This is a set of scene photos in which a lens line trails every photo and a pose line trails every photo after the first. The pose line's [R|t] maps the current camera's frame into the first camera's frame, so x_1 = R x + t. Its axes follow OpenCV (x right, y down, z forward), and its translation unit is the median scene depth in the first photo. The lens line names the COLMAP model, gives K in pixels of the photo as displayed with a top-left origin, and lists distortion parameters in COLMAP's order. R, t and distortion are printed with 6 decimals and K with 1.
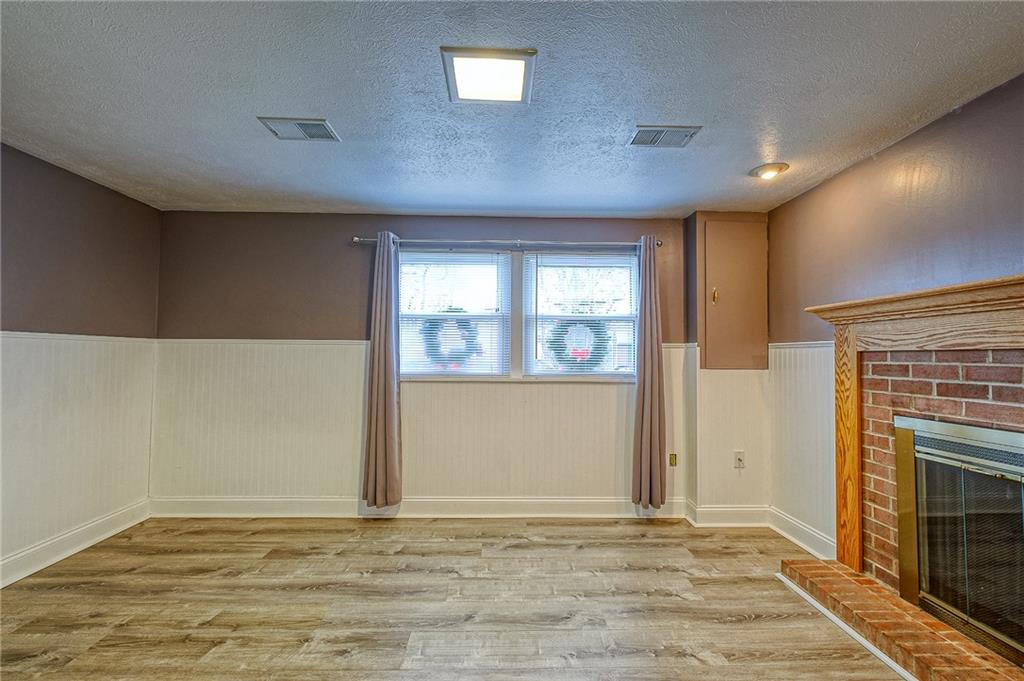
lens RADIAL K [[444.1, 0, 511.6], [0, 444.1, 343.2], [0, 0, 1]] dist [-0.004776, -0.001265]
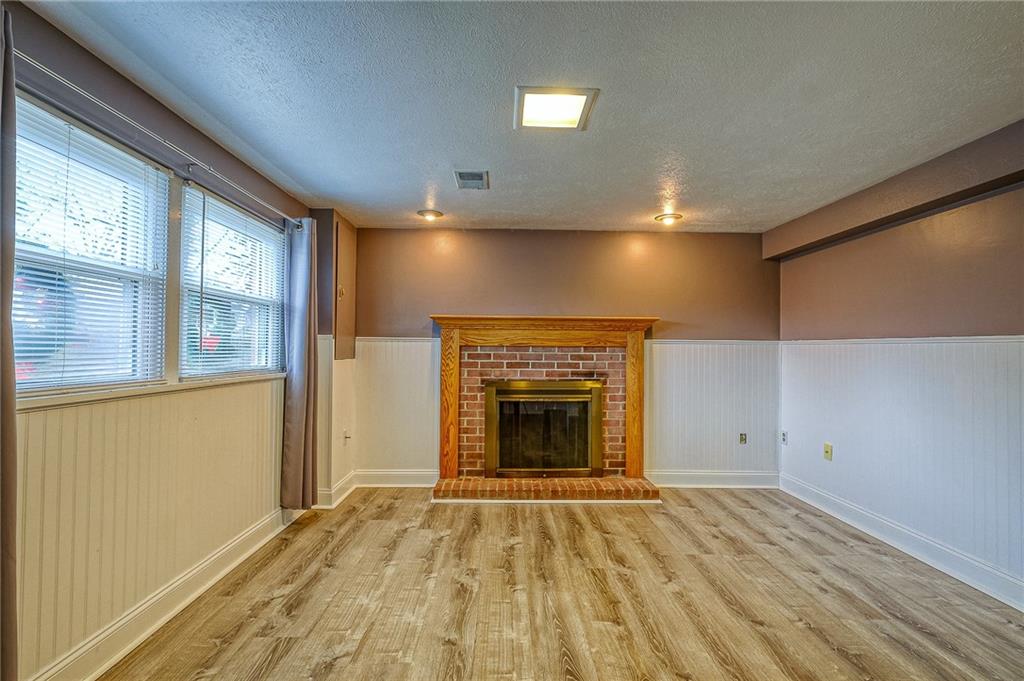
lens RADIAL K [[444.1, 0, 512.1], [0, 444.1, 339.5], [0, 0, 1]] dist [-0.004776, -0.001265]
pose [[0.015691, 0.015441, 0.999758, -0.866776], [-0.036991, 0.999205, -0.014852, 0.012634], [-0.999192, -0.036749, 0.016250, 0.763811]]
